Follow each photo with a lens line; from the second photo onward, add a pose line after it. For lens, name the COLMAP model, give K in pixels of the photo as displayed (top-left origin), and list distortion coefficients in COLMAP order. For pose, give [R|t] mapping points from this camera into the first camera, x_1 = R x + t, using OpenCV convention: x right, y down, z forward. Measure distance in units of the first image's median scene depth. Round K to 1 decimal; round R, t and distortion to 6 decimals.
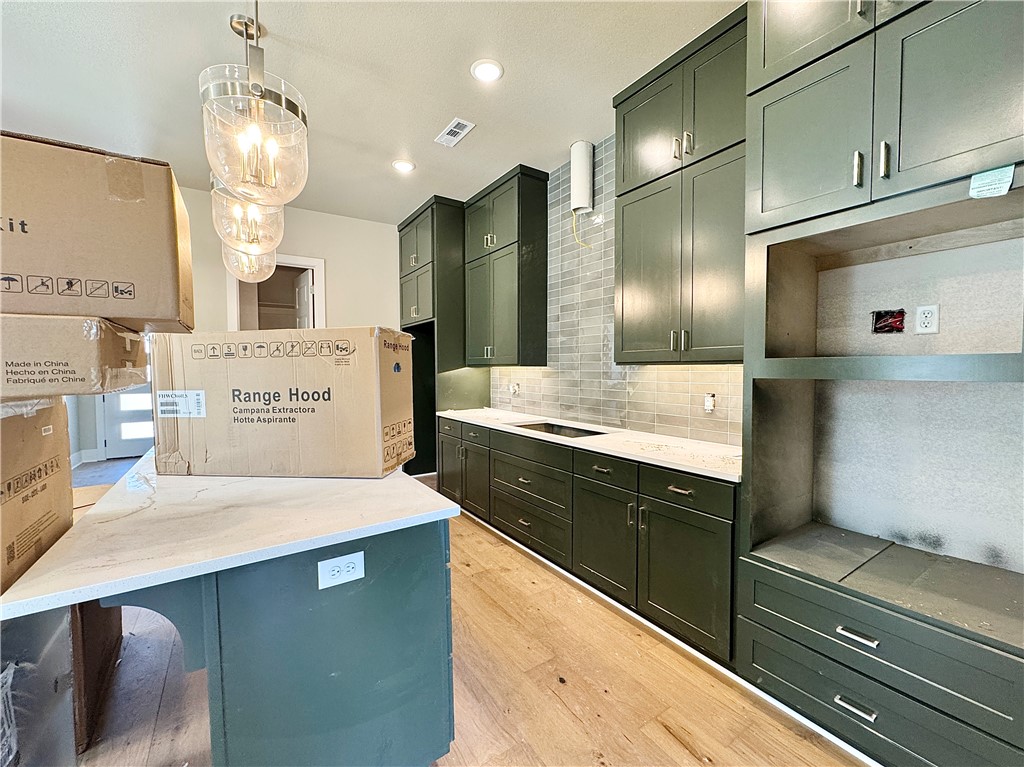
lens RADIAL K [[420.4, 0, 509.7], [0, 420.4, 384.8], [0, 0, 1]] dist [-0.000754, -0.000098]
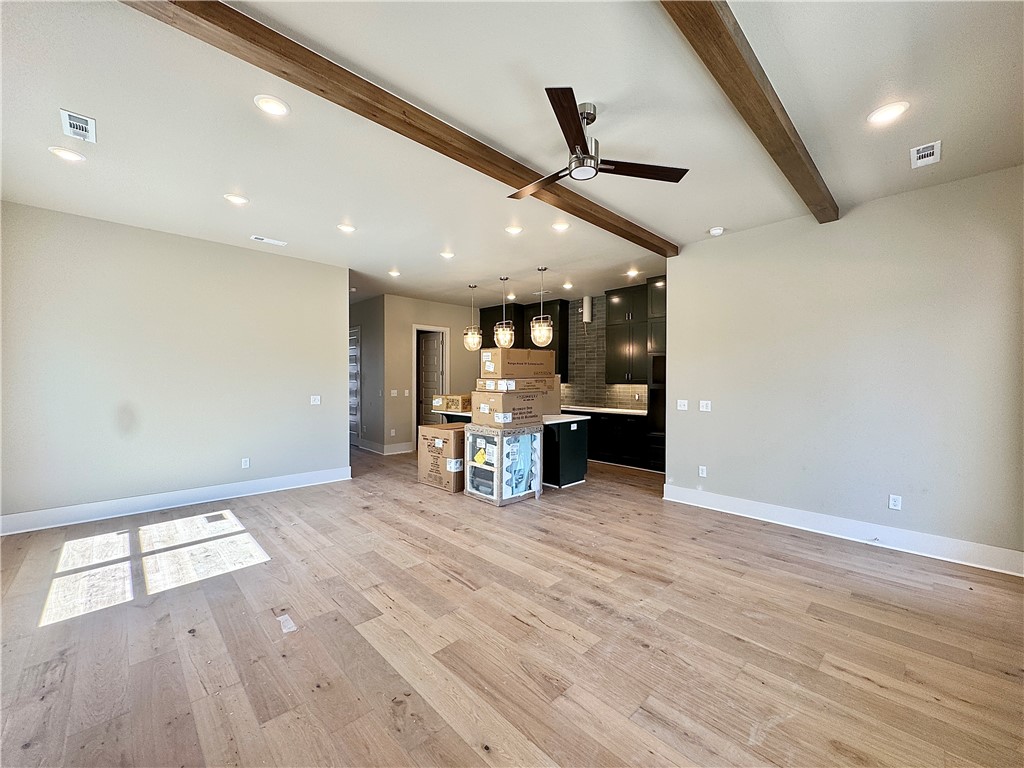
lens RADIAL K [[409.4, 0, 510.8], [0, 409.4, 384.2], [0, 0, 1]] dist [-0.002161, -0.000029]
pose [[0.982836, 0.004711, 0.184419, -0.977826], [0.000623, 0.999583, -0.028853, 0.036704], [-0.184478, 0.028472, 0.982424, -1.757268]]
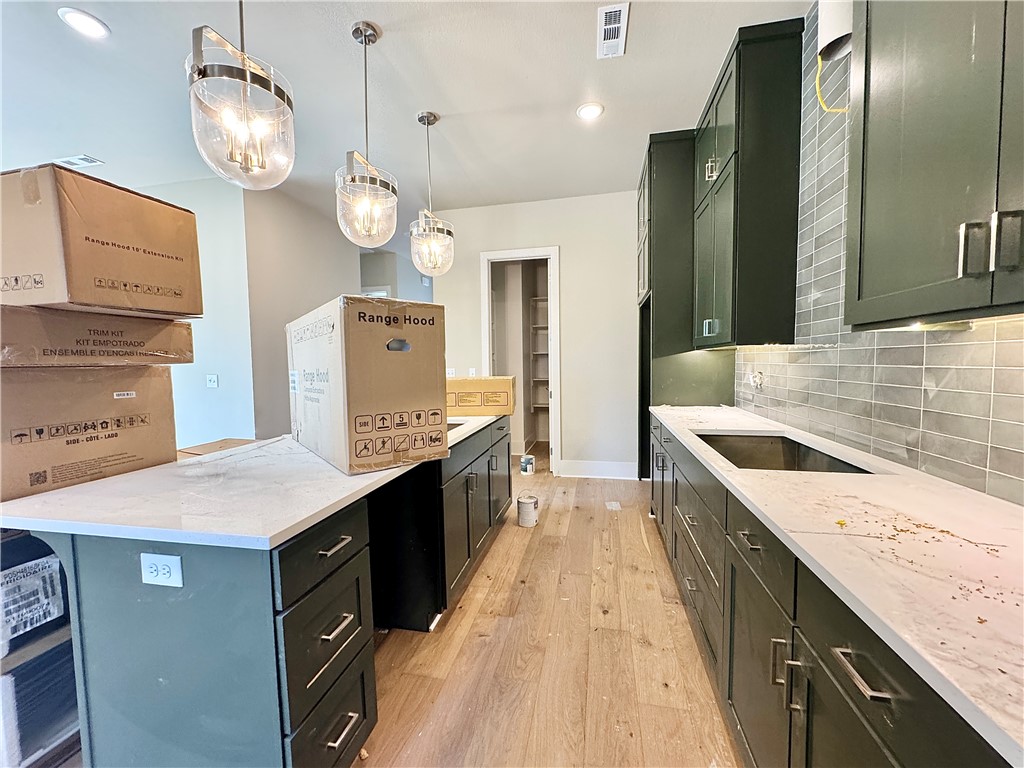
lens RADIAL K [[409.4, 0, 510.8], [0, 409.4, 384.2], [0, 0, 1]] dist [-0.002161, -0.000029]
pose [[0.700913, 0.032312, -0.712515, 0.346634], [-0.016325, 0.999438, 0.029265, 0.006003], [0.713060, -0.008880, 0.701047, 0.446561]]
